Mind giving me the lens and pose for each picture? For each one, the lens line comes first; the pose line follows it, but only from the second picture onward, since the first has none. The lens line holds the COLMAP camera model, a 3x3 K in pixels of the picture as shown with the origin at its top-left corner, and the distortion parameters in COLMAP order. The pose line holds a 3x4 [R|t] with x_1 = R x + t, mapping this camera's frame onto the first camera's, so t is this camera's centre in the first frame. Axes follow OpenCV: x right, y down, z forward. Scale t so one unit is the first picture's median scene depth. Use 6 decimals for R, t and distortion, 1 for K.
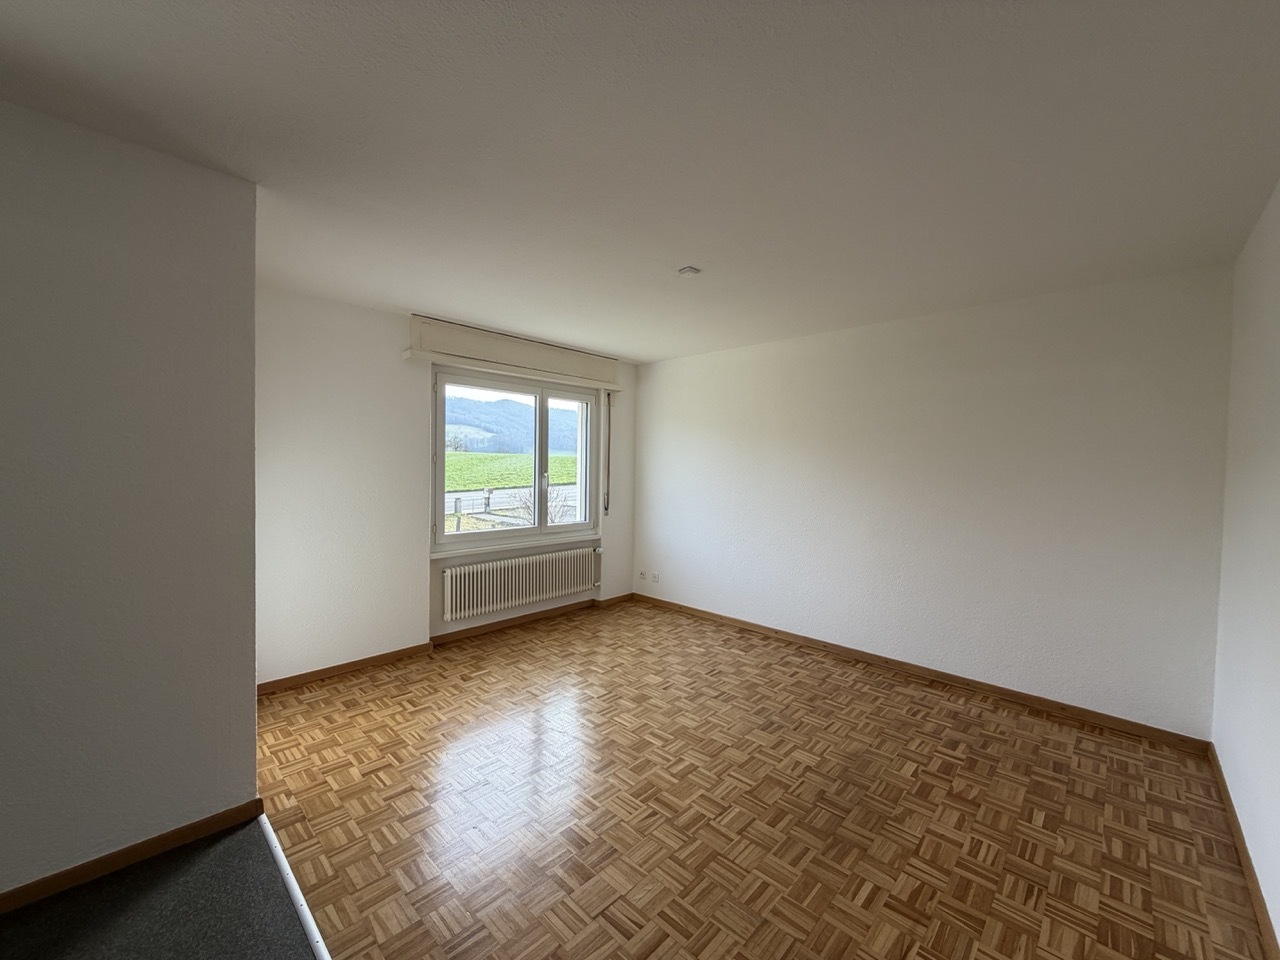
lens RADIAL K [[511.1, 0, 633.1], [0, 511.1, 479.7], [0, 0, 1]] dist [-0.001494, 0.000193]
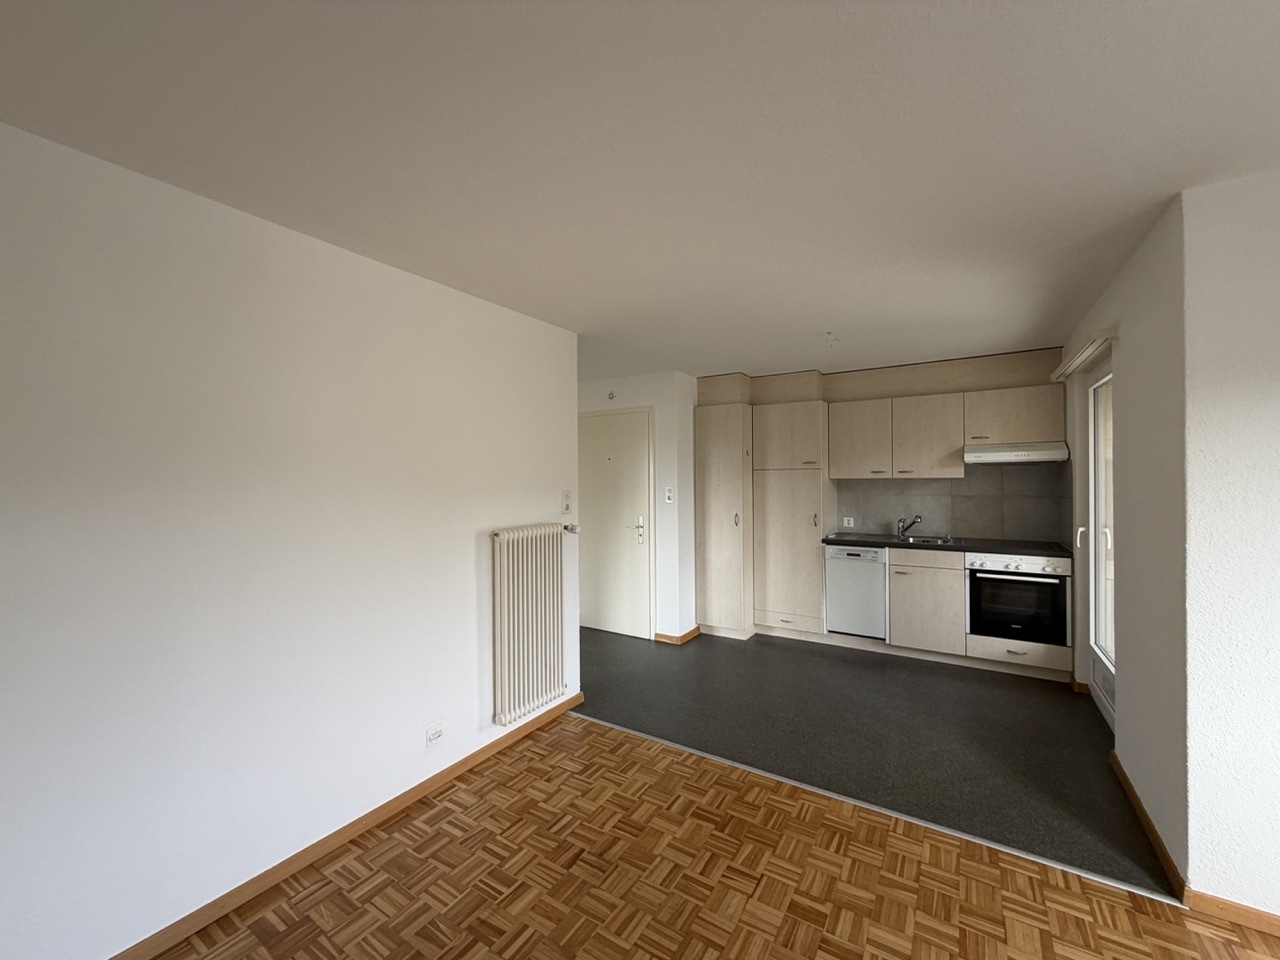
lens RADIAL K [[511.1, 0, 641.1], [0, 511.1, 481.7], [0, 0, 1]] dist [-0.001494, 0.000193]
pose [[-0.978545, -0.006884, -0.205916, 0.304332], [-0.012941, 0.999522, 0.028085, -0.064360], [0.205624, 0.030147, -0.978167, 1.388577]]
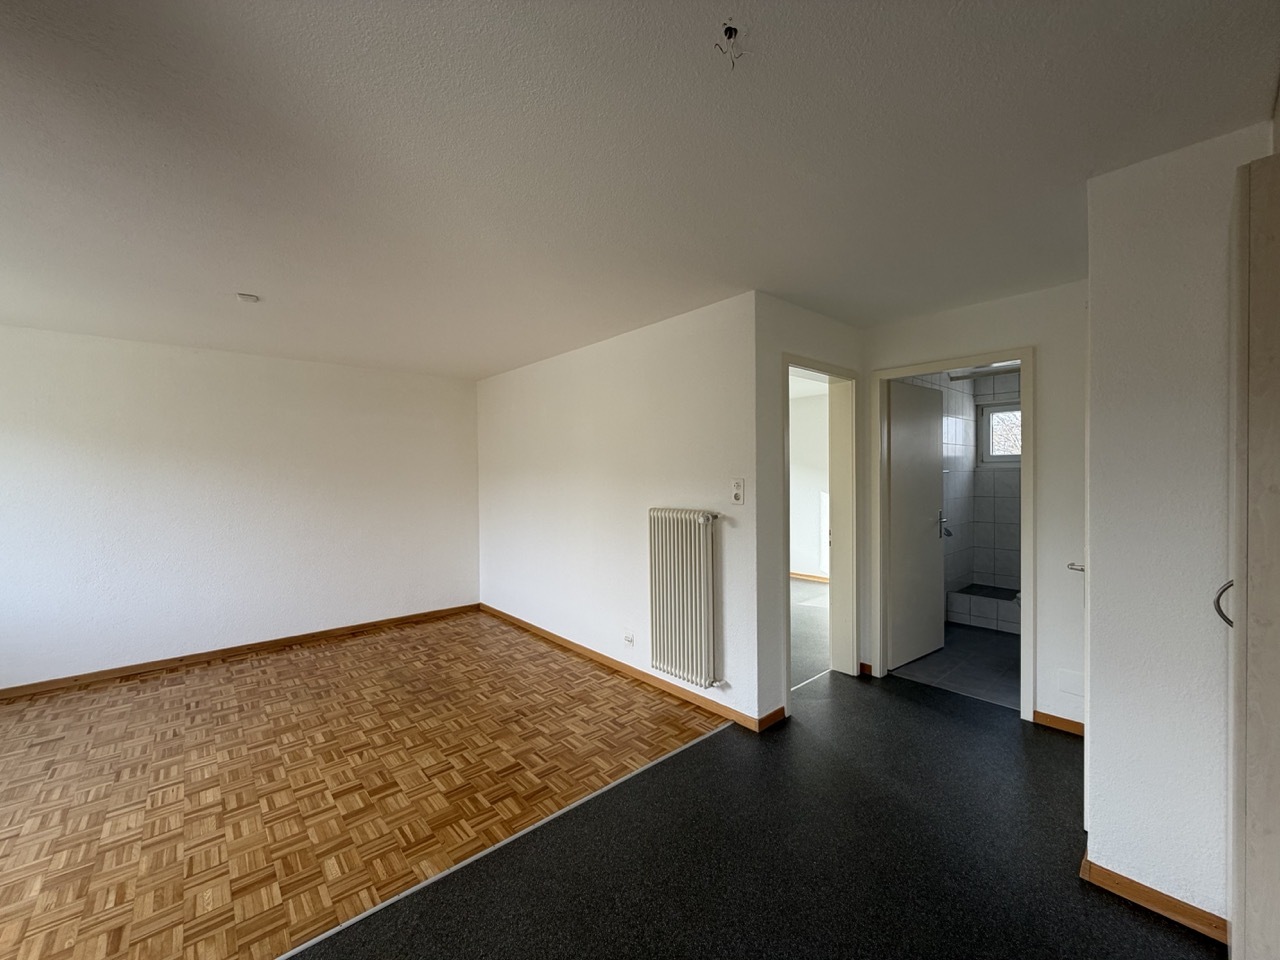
lens RADIAL K [[511.1, 0, 645.8], [0, 511.1, 474.6], [0, 0, 1]] dist [-0.001494, 0.000193]
pose [[0.068672, -0.020884, 0.997421, -1.029357], [0.036554, 0.999162, 0.018403, -0.044172], [-0.996969, 0.035196, 0.069378, 0.140943]]
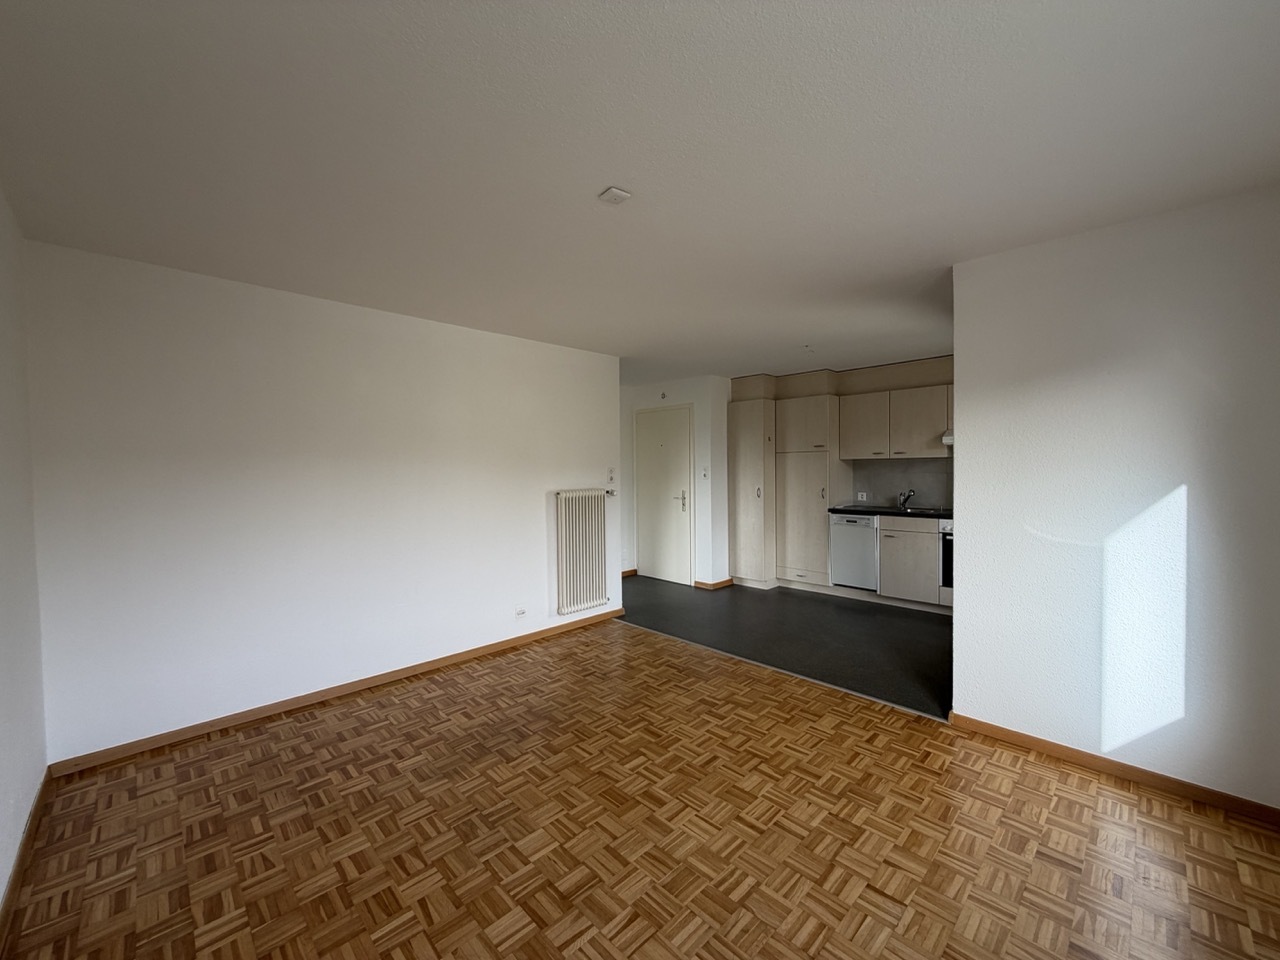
lens RADIAL K [[511.1, 0, 640.8], [0, 511.1, 478.1], [0, 0, 1]] dist [-0.001494, 0.000193]
pose [[-0.999833, -0.004576, 0.017676, 0.065914], [-0.003754, 0.998921, 0.046296, -0.049691], [-0.017869, 0.046222, -0.998771, 1.992898]]
